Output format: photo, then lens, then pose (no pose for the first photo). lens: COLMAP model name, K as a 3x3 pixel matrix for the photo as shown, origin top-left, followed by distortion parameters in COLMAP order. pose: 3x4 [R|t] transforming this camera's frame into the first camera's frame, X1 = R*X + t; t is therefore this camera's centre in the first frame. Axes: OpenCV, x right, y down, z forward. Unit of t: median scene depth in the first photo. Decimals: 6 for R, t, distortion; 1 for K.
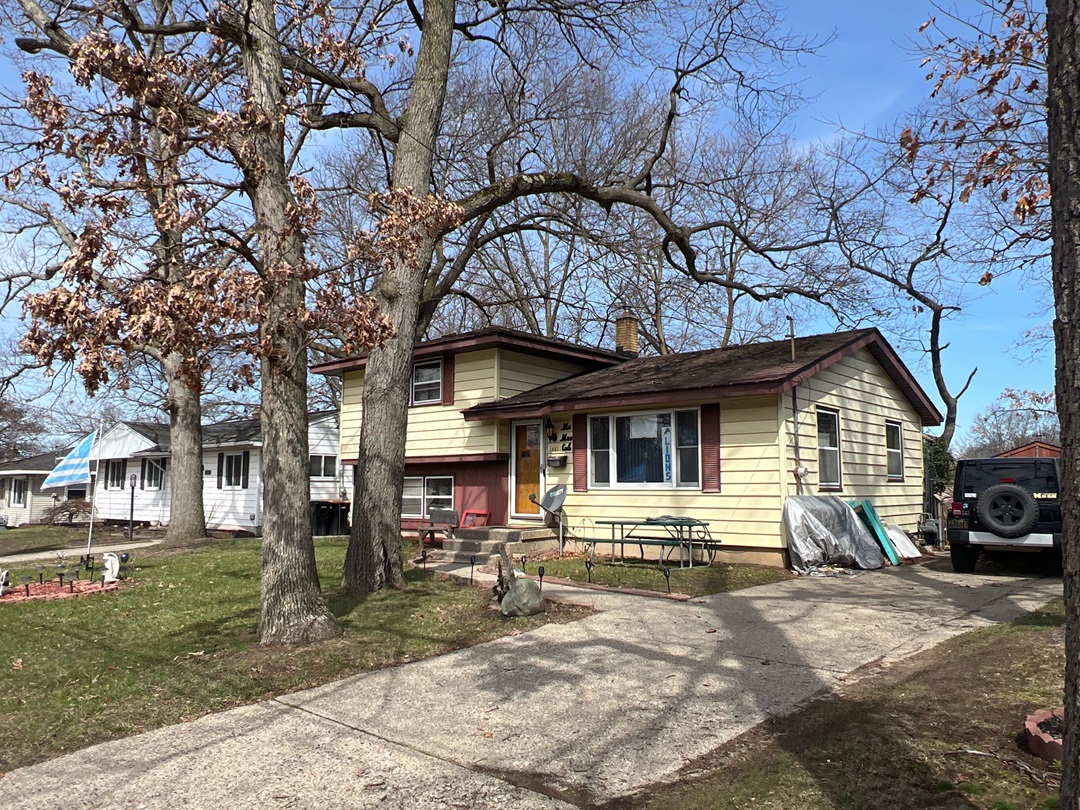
lens RADIAL K [[798.9, 0, 540.0], [0, 798.9, 405.0], [0, 0, 1]] dist [-0.002888, -0.002383]
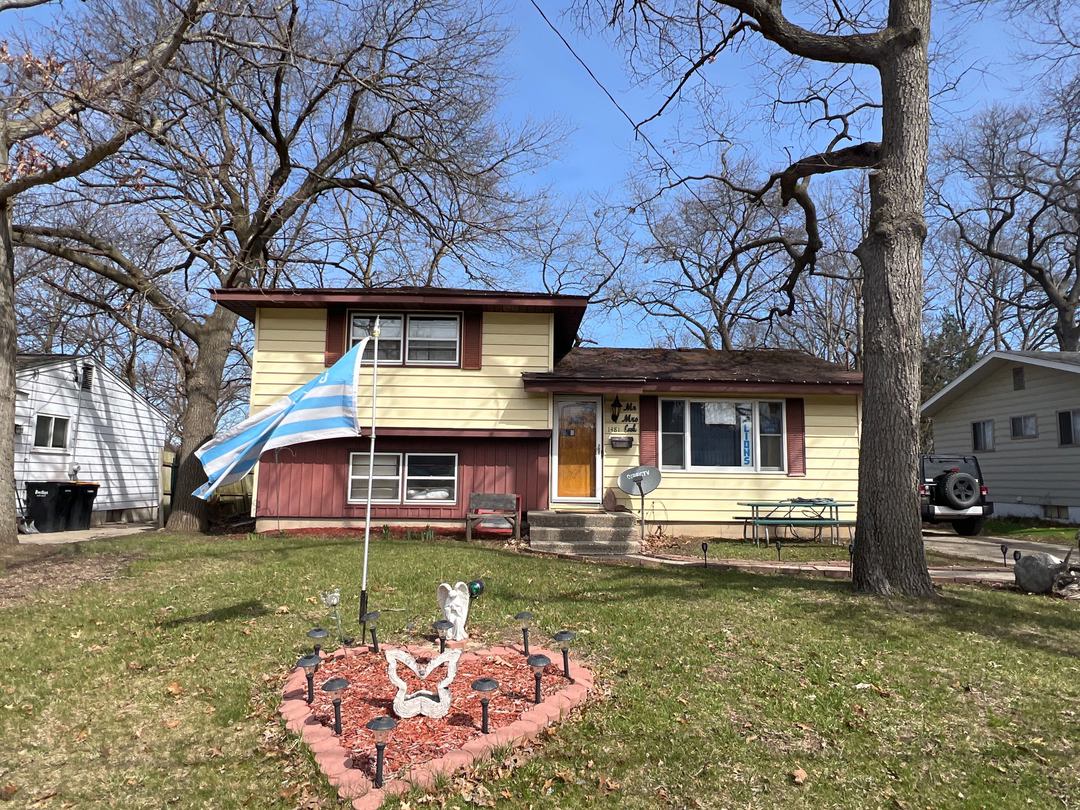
lens RADIAL K [[645.1, 0, 540.0], [0, 645.1, 405.0], [0, 0, 1]] dist [-0.000453, -0.000489]
pose [[0.729632, 0.083431, 0.678732, -0.598763], [-0.083928, 0.995951, -0.032202, 0.061007], [-0.678670, -0.033469, 0.733680, 0.514762]]
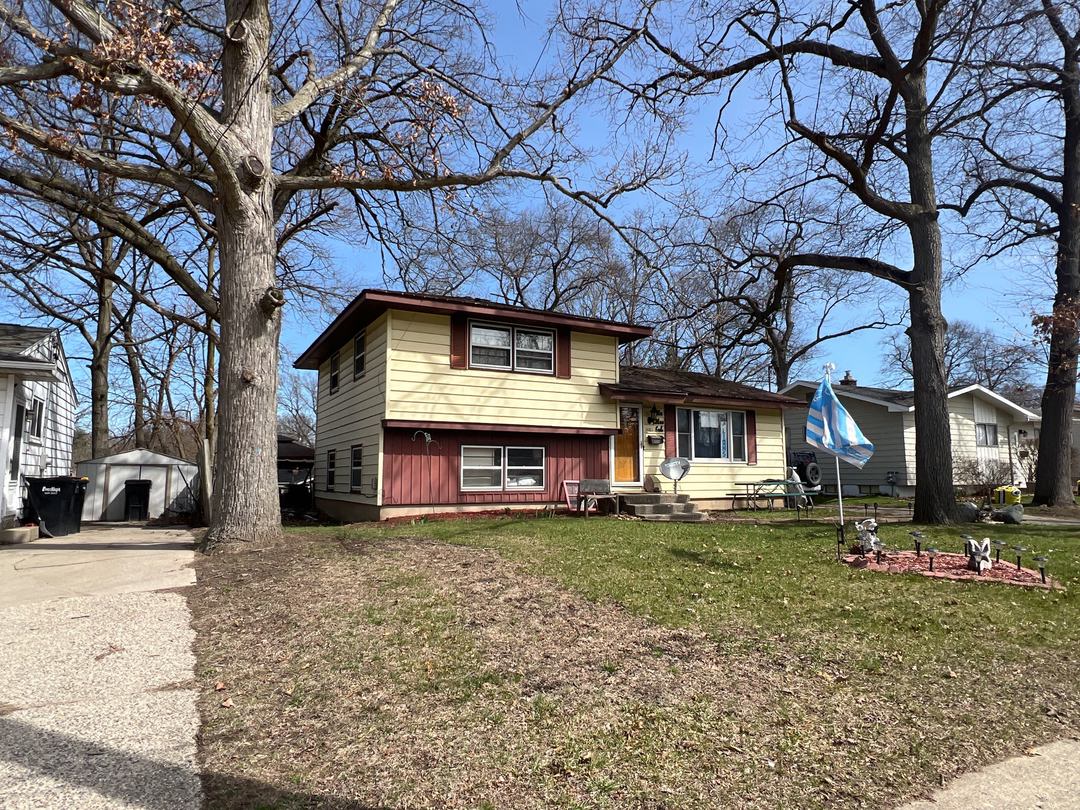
lens RADIAL K [[645.1, 0, 540.0], [0, 645.1, 405.0], [0, 0, 1]] dist [-0.000453, -0.000489]
pose [[0.341741, 0.102494, 0.934189, -1.026370], [-0.099323, 0.992407, -0.072547, 0.111556], [-0.934531, -0.067994, 0.349326, 0.845010]]
